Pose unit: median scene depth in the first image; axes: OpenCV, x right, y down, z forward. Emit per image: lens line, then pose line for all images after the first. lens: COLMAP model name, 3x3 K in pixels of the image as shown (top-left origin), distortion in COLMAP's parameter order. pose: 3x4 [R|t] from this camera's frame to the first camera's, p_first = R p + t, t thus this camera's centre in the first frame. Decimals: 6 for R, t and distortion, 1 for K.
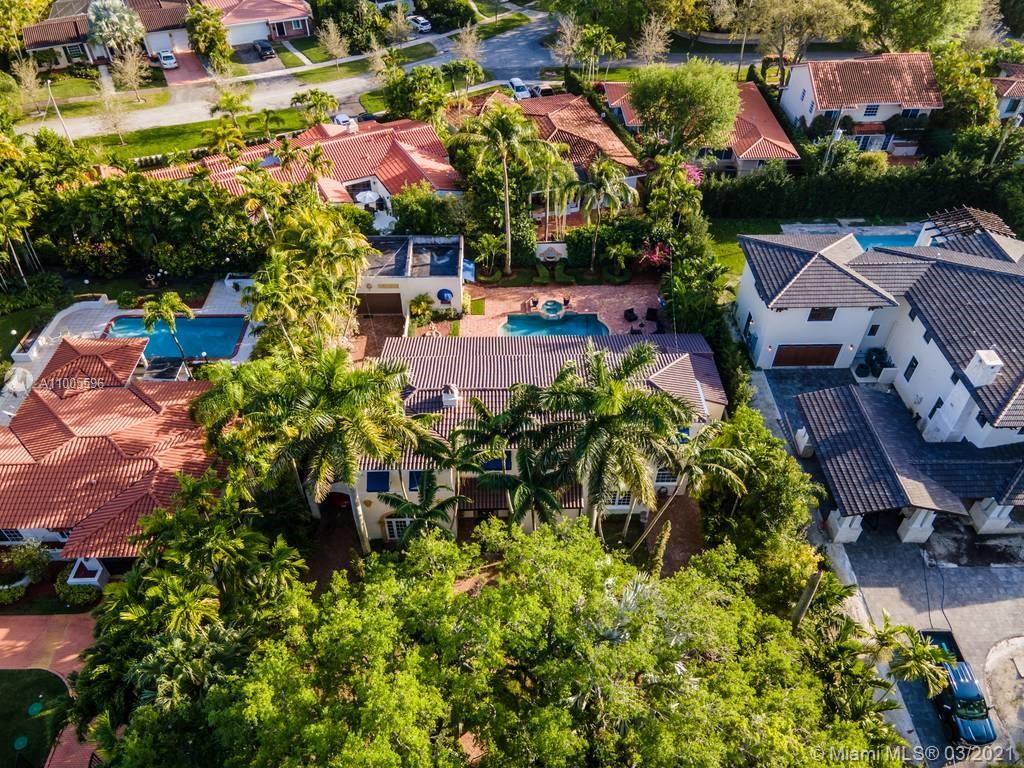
lens RADIAL K [[739.6, 0, 512.0], [0, 739.6, 384.0], [0, 0, 1]] dist [0.014959, 0.041517]
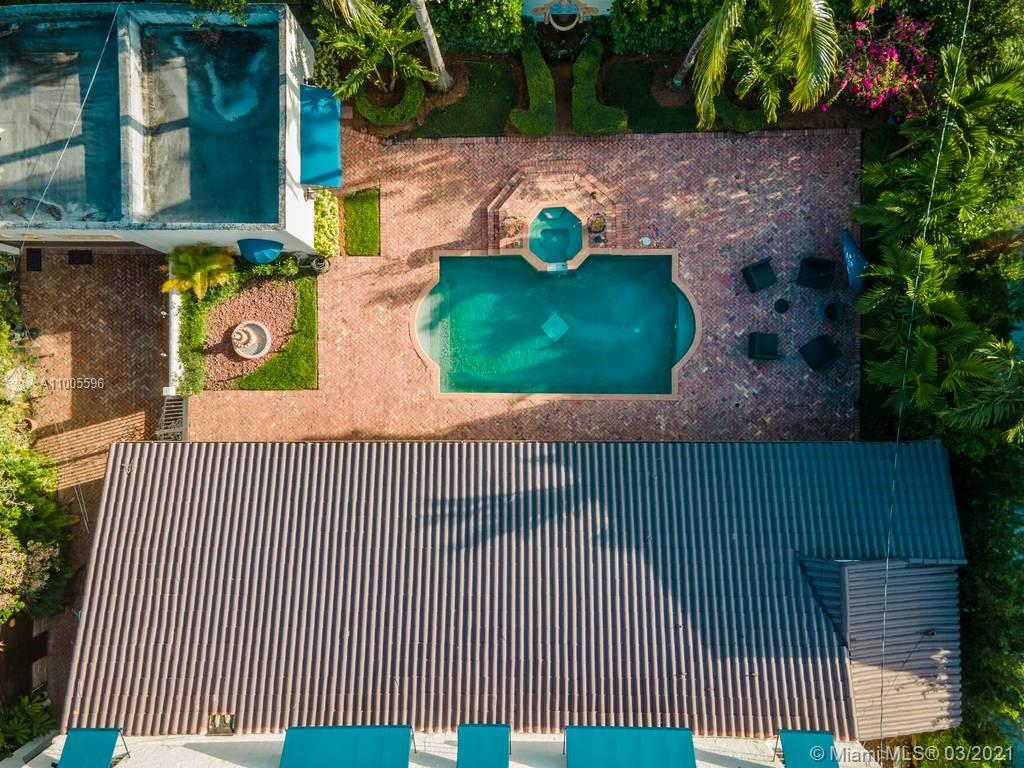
lens RADIAL K [[736.5, 0, 512.0], [0, 736.5, 384.0], [0, 0, 1]] dist [0.008470, 0.079798]
pose [[0.999744, 0.018465, -0.013088, 0.033138], [-0.003685, 0.703346, 0.710838, -0.278662], [0.022331, -0.710608, 0.703234, 0.593234]]
